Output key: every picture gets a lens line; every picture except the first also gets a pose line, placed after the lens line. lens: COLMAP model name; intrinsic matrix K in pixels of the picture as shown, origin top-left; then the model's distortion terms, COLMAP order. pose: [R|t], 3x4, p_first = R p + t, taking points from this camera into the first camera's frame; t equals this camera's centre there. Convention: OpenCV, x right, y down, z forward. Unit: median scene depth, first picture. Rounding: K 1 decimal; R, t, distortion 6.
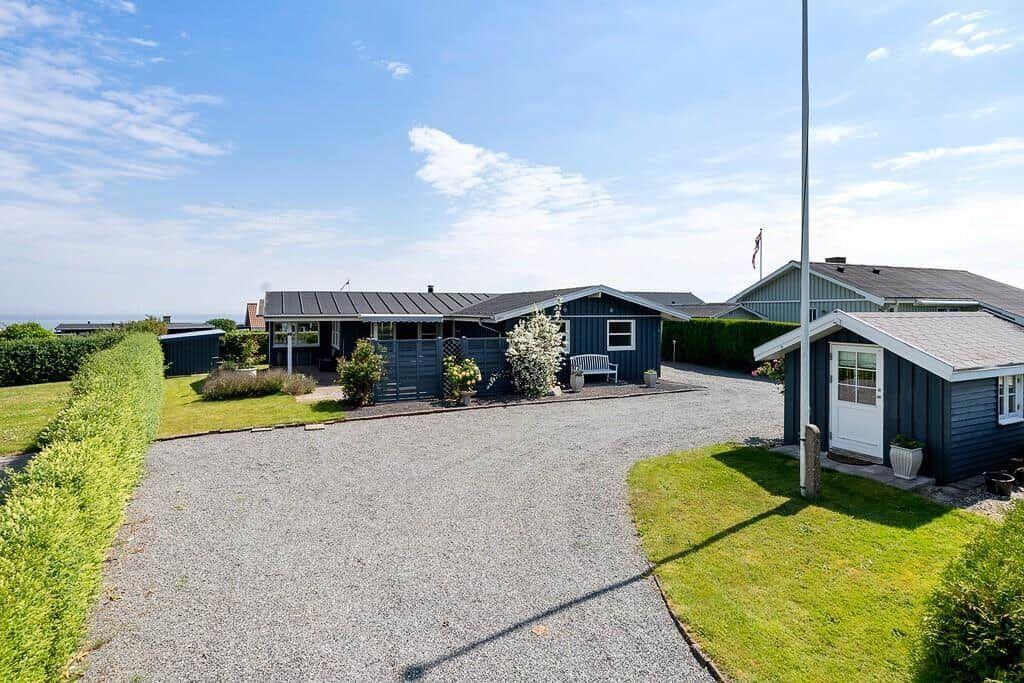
lens RADIAL K [[501.9, 0, 515.1], [0, 501.9, 313.3], [0, 0, 1]] dist [0.000927, 0.000048]
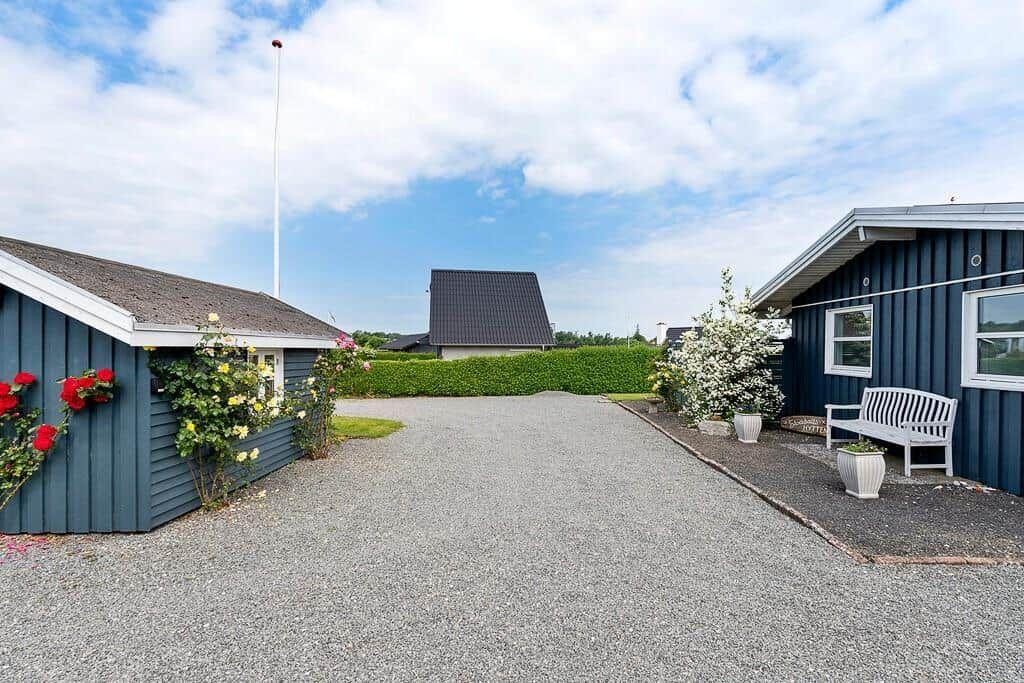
lens RADIAL K [[496.1, 0, 512.0], [0, 496.1, 341.5], [0, 0, 1]] dist [0.041794, 0.000056]
pose [[-0.453018, -0.014420, -0.891385, 0.750438], [-0.006100, 0.999896, -0.013075, 0.063433], [0.891480, -0.000485, -0.453059, 1.065464]]
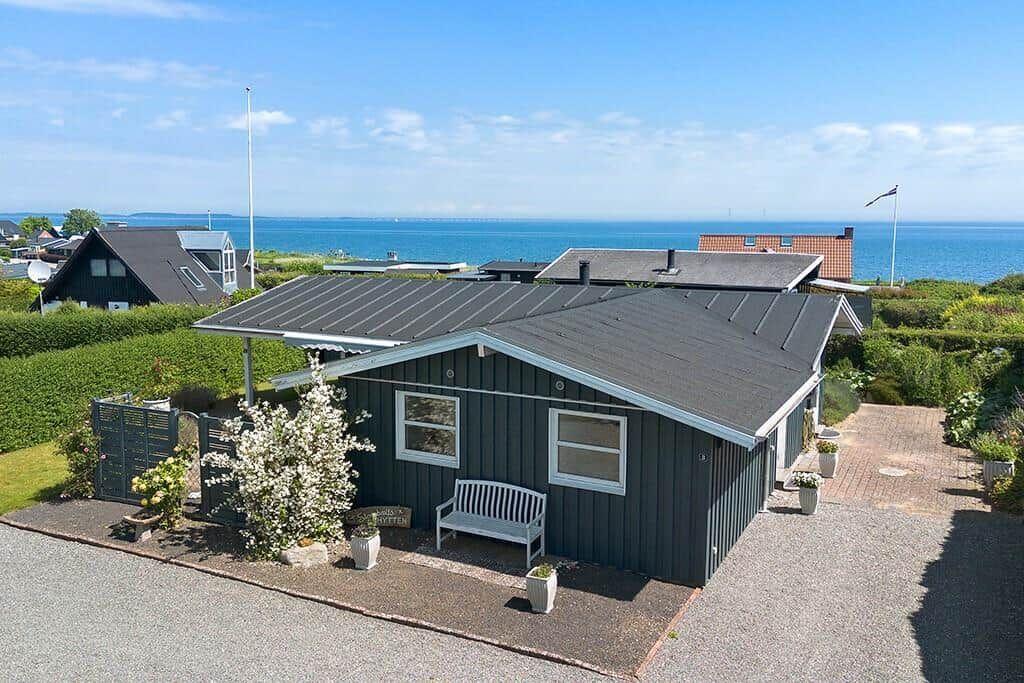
lens RADIAL K [[839.2, 0, 534.5], [0, 839.2, 341.9], [0, 0, 1]] dist [0.047903, 0.000857]
pose [[0.635639, 0.111544, -0.763885, 0.834751], [-0.010856, 0.990700, 0.135631, -0.159807], [0.771910, -0.077919, 0.630939, 0.675026]]
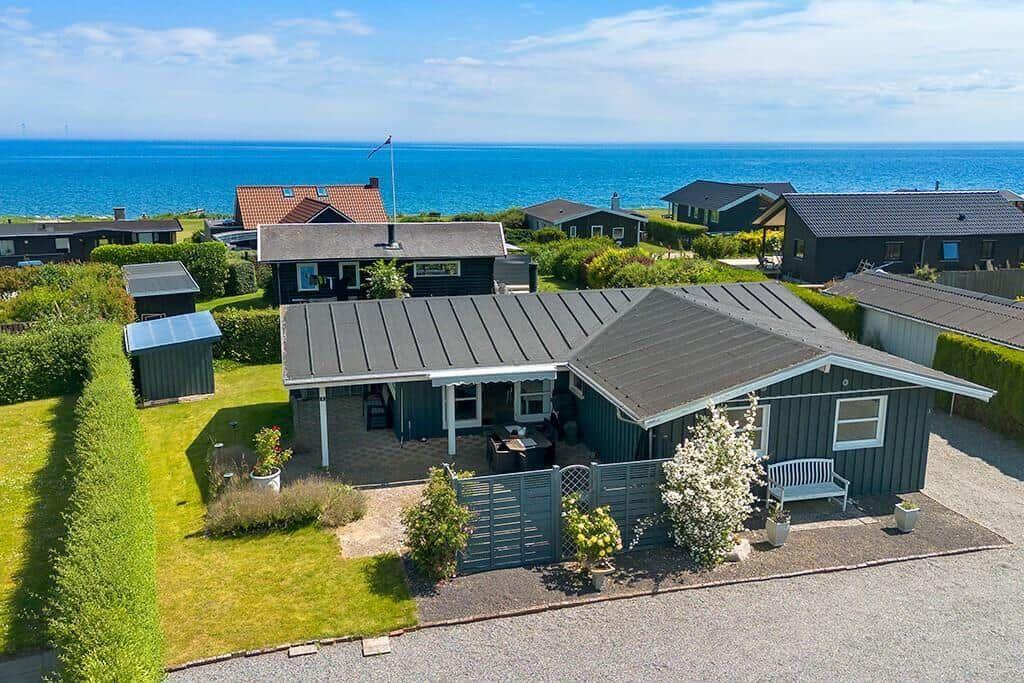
lens RADIAL K [[839.2, 0, 534.5], [0, 839.2, 341.9], [0, 0, 1]] dist [0.047903, 0.000857]
pose [[0.988650, 0.038173, -0.145309, -0.028637], [-0.005978, 0.976413, 0.215830, -0.314958], [0.150120, -0.212511, 0.965558, 0.013371]]
